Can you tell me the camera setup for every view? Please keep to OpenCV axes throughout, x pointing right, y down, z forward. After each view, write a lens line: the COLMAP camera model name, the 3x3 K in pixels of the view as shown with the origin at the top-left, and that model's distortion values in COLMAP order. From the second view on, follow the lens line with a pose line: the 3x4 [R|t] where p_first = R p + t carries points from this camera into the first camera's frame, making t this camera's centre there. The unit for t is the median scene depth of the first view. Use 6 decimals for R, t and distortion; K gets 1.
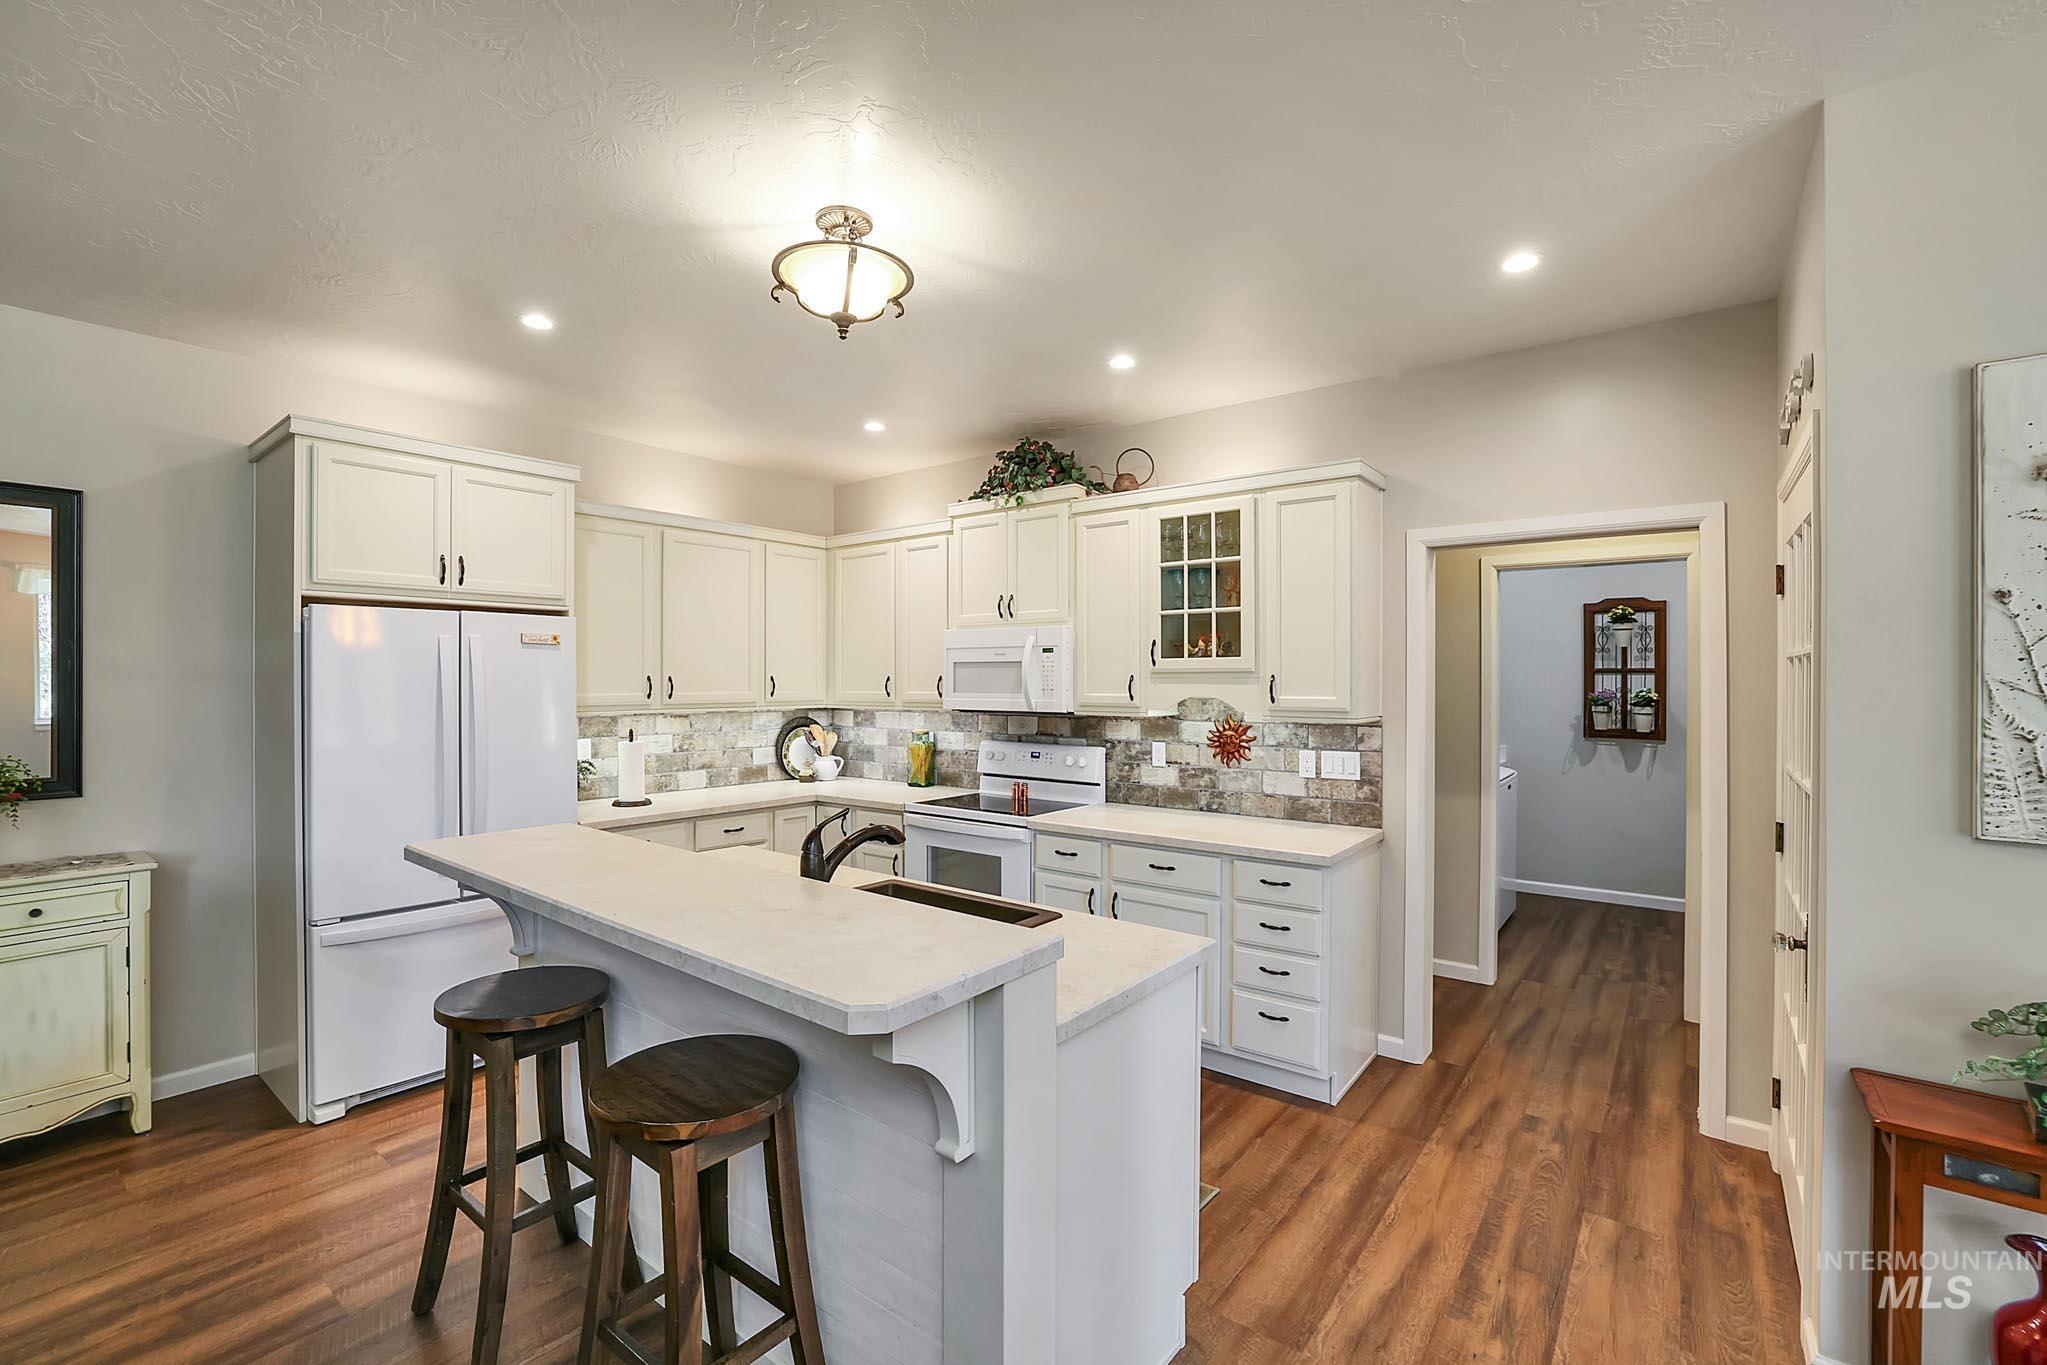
lens RADIAL K [[892.9, 0, 1042.7], [0, 892.9, 683.4], [0, 0, 1]] dist [-0.040623, 0.013055]
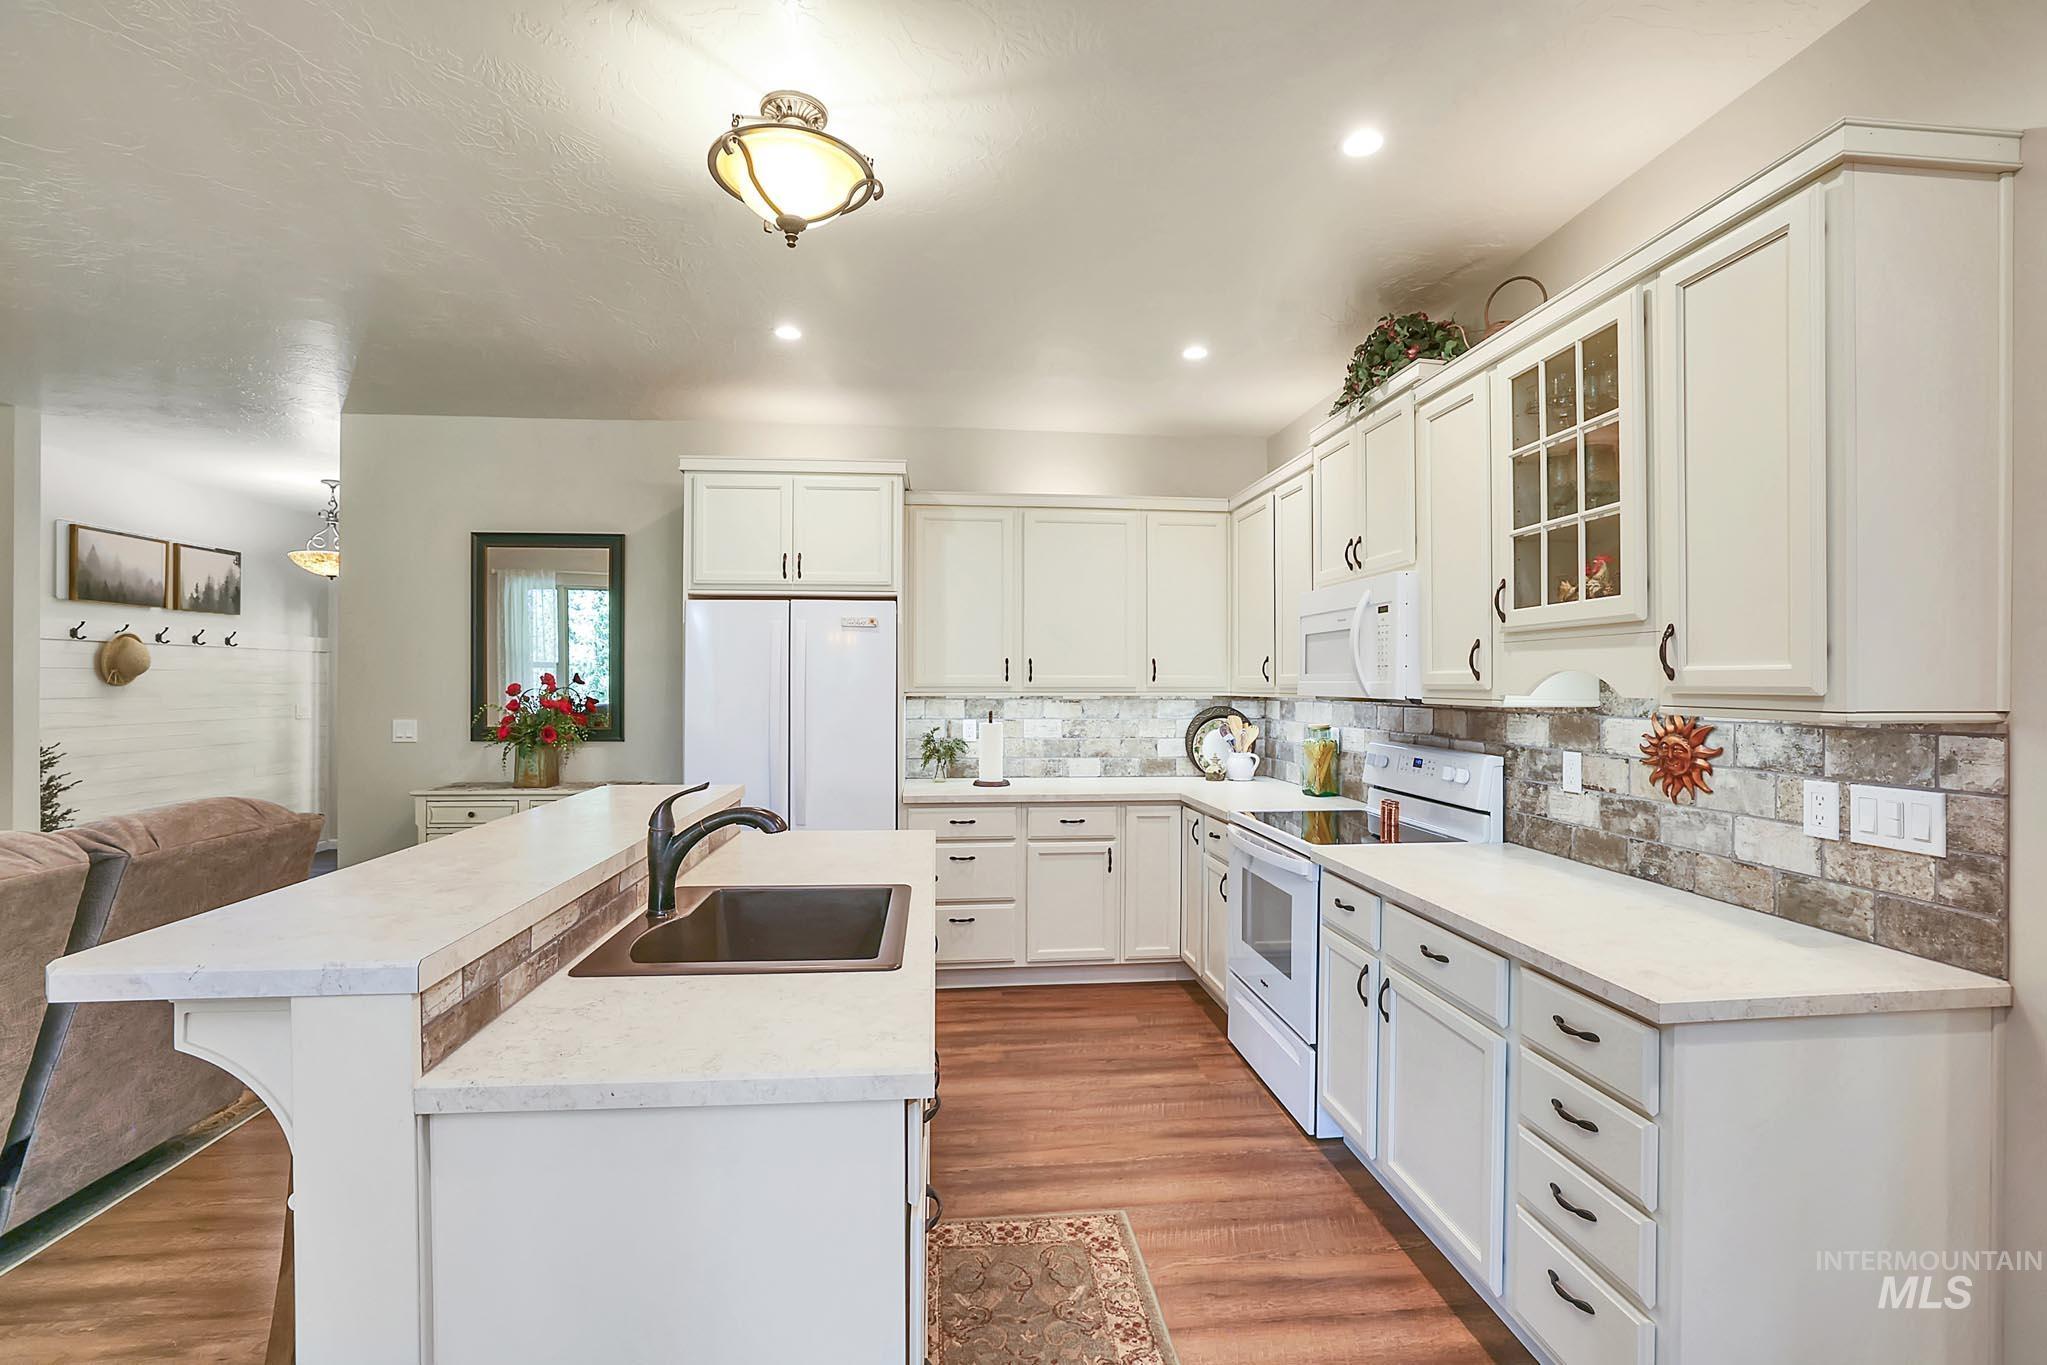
lens RADIAL K [[892.9, 0, 1016.7], [0, 892.9, 680.9], [0, 0, 1]] dist [-0.040623, 0.013055]
pose [[0.676458, -0.000964, -0.736481, 0.328794], [-0.004429, 0.999976, -0.005377, 0.023942], [0.736468, 0.006899, 0.676437, 0.337872]]
